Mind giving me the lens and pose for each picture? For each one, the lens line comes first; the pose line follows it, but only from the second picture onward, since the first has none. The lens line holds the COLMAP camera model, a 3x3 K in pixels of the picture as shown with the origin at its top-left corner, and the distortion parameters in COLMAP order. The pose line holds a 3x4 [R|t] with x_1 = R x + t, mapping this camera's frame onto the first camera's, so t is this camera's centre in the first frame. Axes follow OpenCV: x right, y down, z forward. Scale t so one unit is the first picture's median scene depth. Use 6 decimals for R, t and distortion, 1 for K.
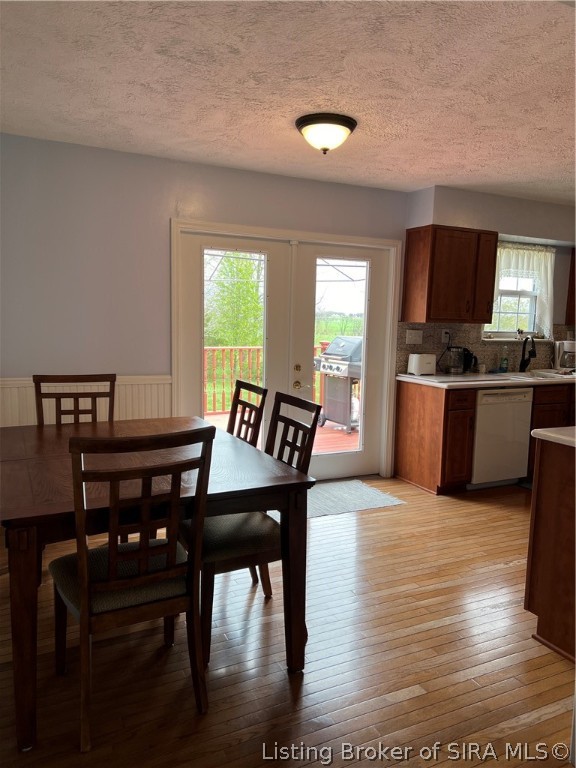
lens RADIAL K [[573.6, 0, 282.0], [0, 573.6, 380.7], [0, 0, 1]] dist [0.053417, -0.058298]
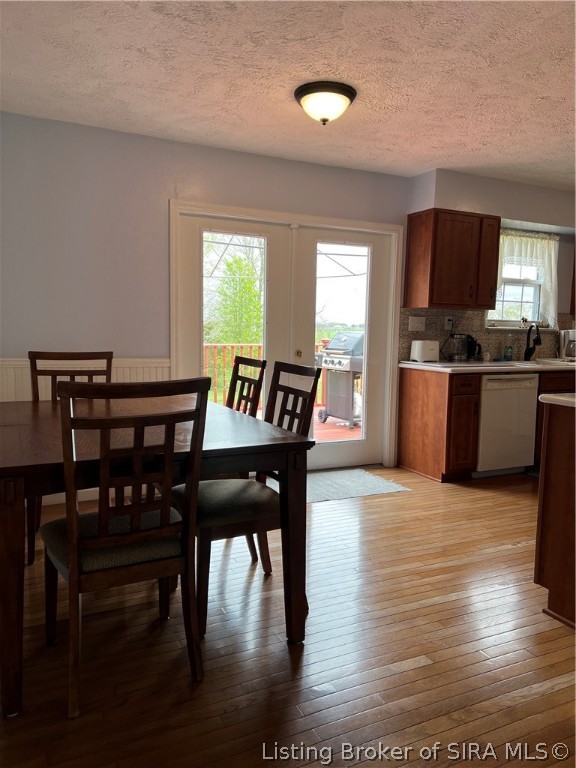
lens RADIAL K [[573.6, 0, 282.0], [0, 573.6, 380.7], [0, 0, 1]] dist [0.053417, -0.058298]
pose [[0.999980, -0.003678, -0.005116, 0.004026], [0.003544, 0.999657, -0.025956, 0.052938], [0.005209, 0.025938, 0.999650, 0.018095]]
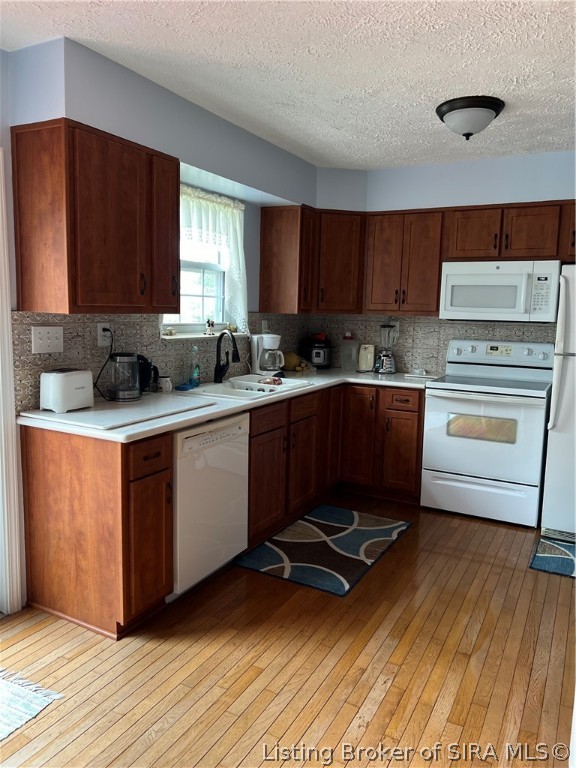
lens RADIAL K [[573.6, 0, 282.0], [0, 573.6, 380.7], [0, 0, 1]] dist [0.053417, -0.058298]
pose [[0.815812, -0.083316, 0.572284, 0.111645], [0.066686, 0.996520, 0.050015, -0.057818], [-0.574459, -0.002640, 0.818529, 0.500092]]
